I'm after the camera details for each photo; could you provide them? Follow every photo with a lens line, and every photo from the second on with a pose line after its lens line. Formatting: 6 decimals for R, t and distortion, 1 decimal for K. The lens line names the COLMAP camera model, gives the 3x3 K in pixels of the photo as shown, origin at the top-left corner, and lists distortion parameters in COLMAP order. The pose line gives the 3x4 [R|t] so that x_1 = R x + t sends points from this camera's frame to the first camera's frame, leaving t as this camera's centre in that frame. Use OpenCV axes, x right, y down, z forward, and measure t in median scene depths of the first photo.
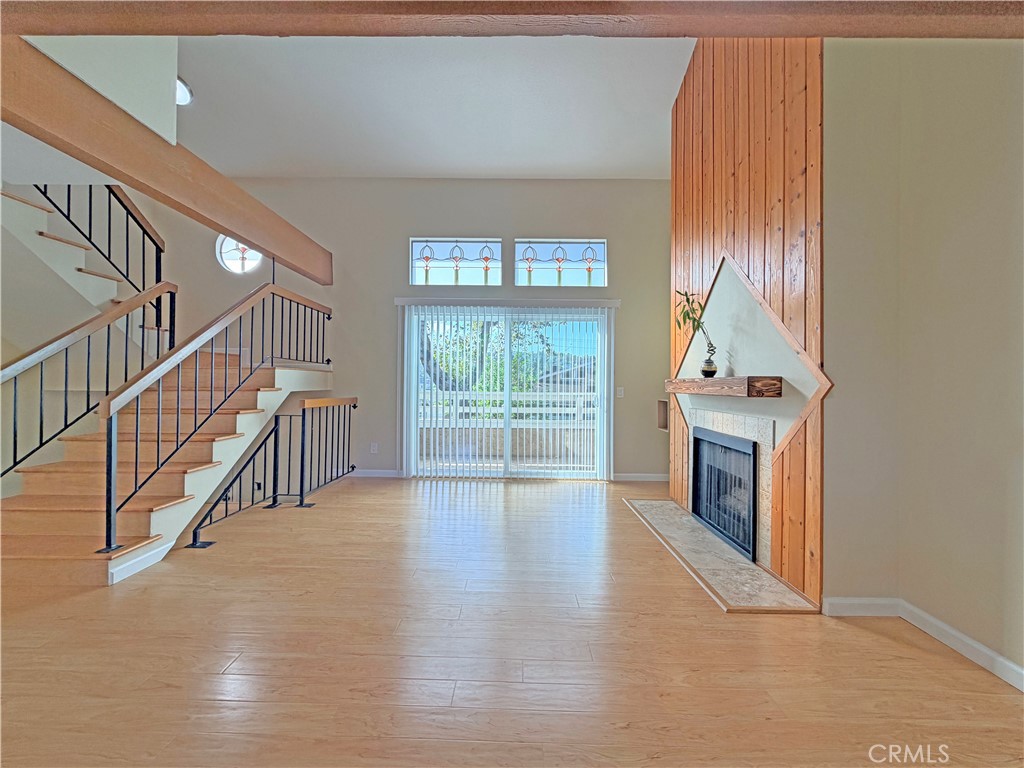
lens RADIAL K [[407.8, 0, 510.0], [0, 407.8, 383.9], [0, 0, 1]] dist [-0.000520, 0.000465]
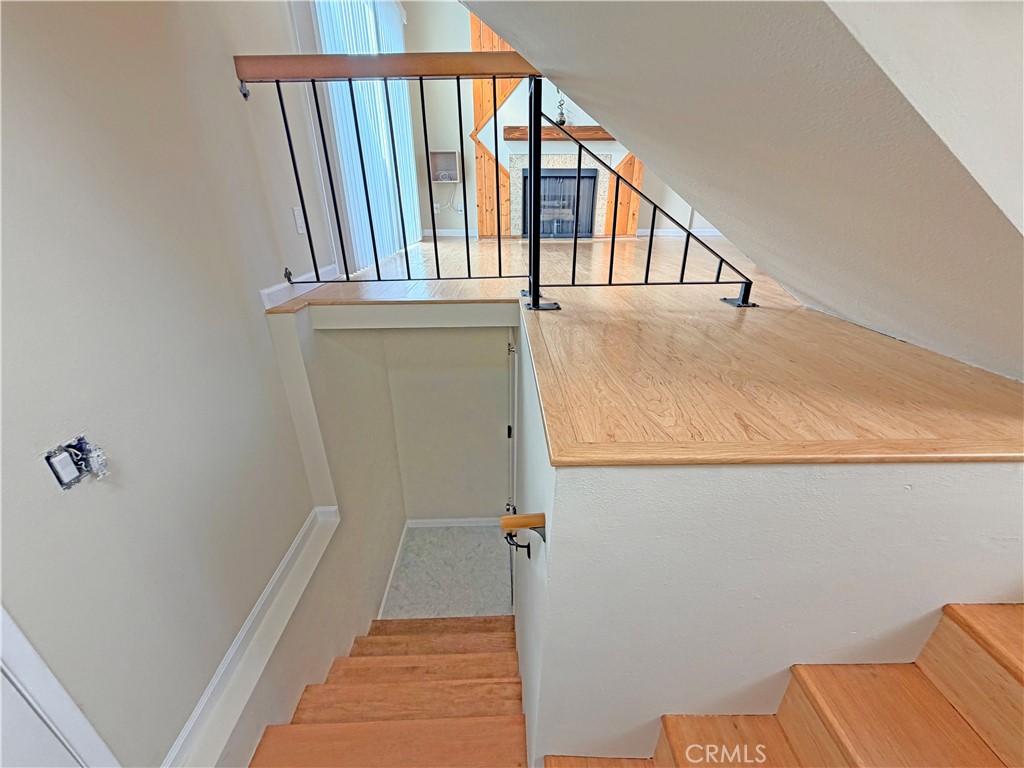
lens RADIAL K [[407.8, 0, 505.9], [0, 407.8, 385.0], [0, 0, 1]] dist [-0.000520, 0.000465]
pose [[-0.035970, -0.420279, 0.906682, -0.819811], [0.007662, 0.907126, 0.420789, 0.139113], [-0.999324, 0.022083, -0.029409, 0.826247]]
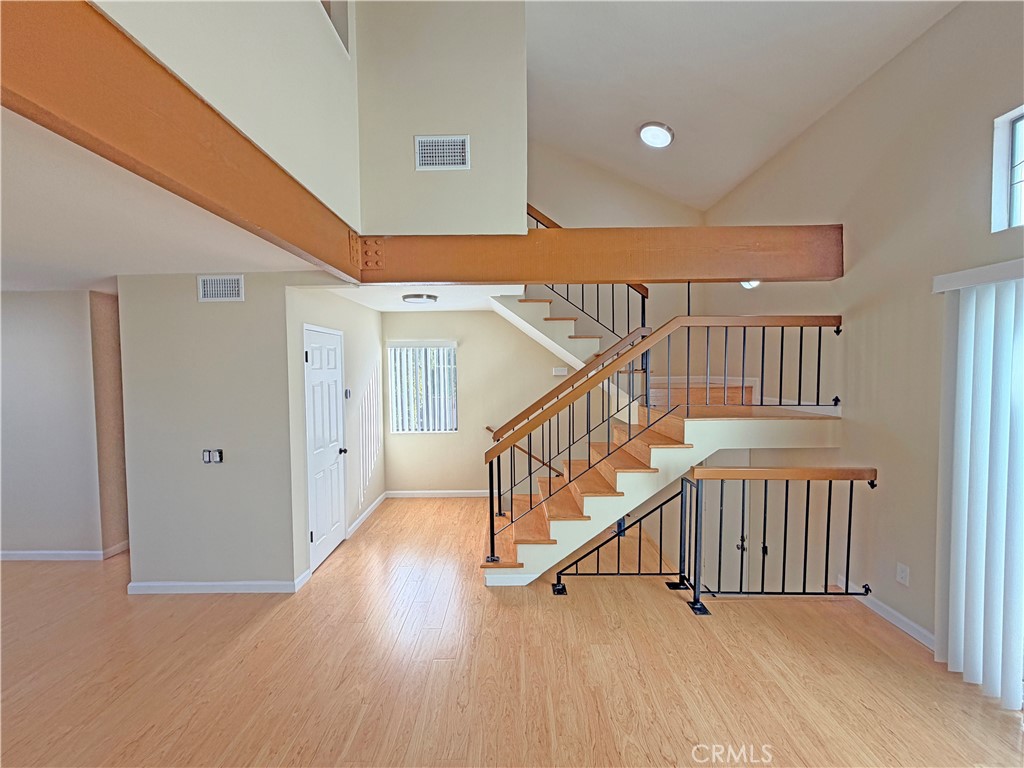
lens RADIAL K [[407.8, 0, 509.1], [0, 407.8, 385.9], [0, 0, 1]] dist [-0.000520, 0.000465]
pose [[0.005623, 0.033857, -0.999411, 0.179721], [0.010305, 0.999372, 0.033914, -0.108232], [0.999931, -0.010489, 0.005271, 0.511060]]
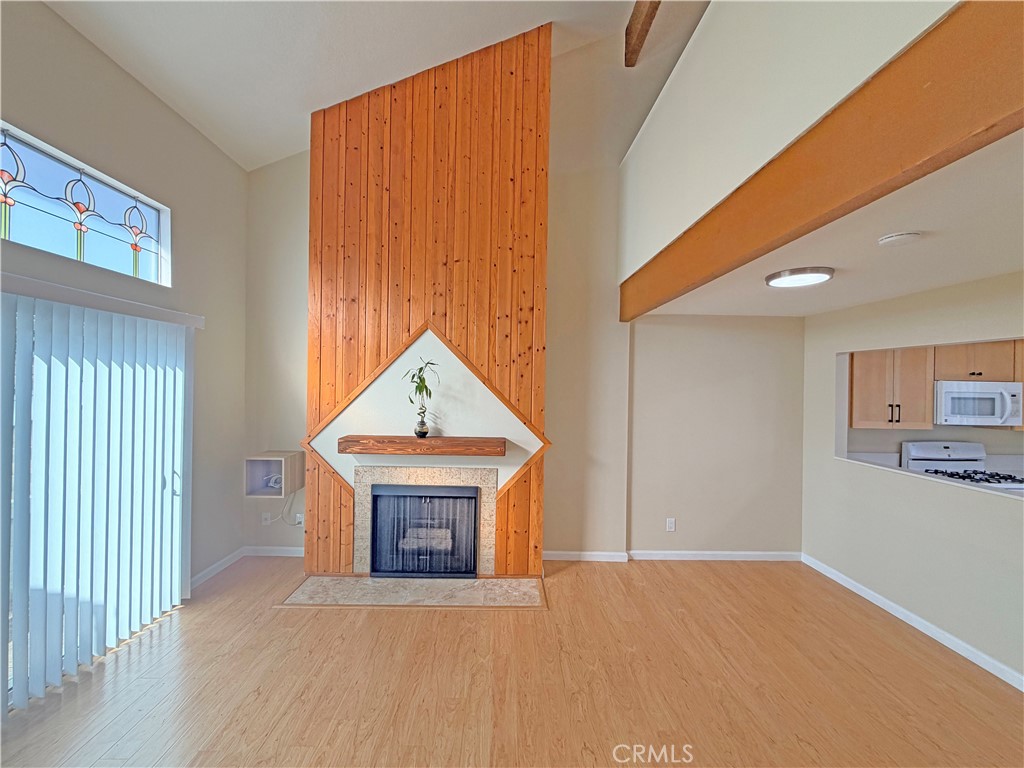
lens RADIAL K [[407.8, 0, 510.4], [0, 407.8, 383.7], [0, 0, 1]] dist [-0.000520, 0.000465]
pose [[-0.034919, -0.010039, 0.999340, -0.397815], [-0.019060, 0.999774, 0.009378, -0.113642], [-0.999208, -0.018720, -0.035102, 0.524942]]
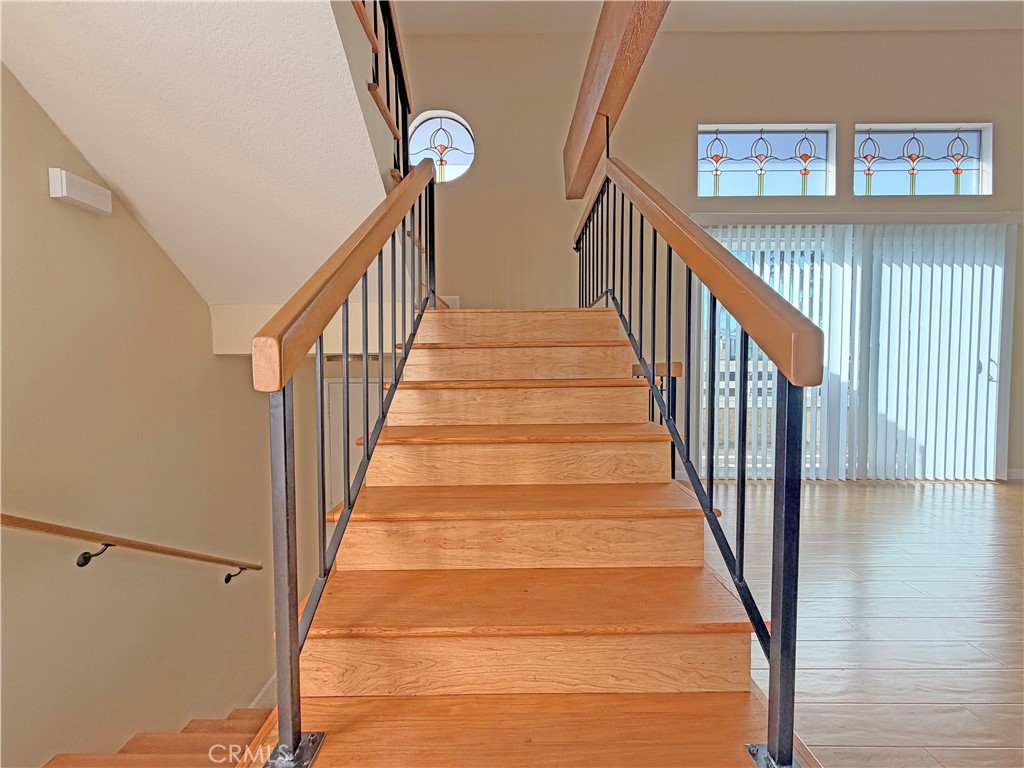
lens RADIAL K [[407.8, 0, 507.5], [0, 407.8, 389.1], [0, 0, 1]] dist [-0.000520, 0.000465]
pose [[0.999770, -0.017703, 0.012075, -0.589855], [0.017146, 0.998848, 0.044818, 0.039280], [-0.012855, -0.044601, 0.998922, 0.329356]]
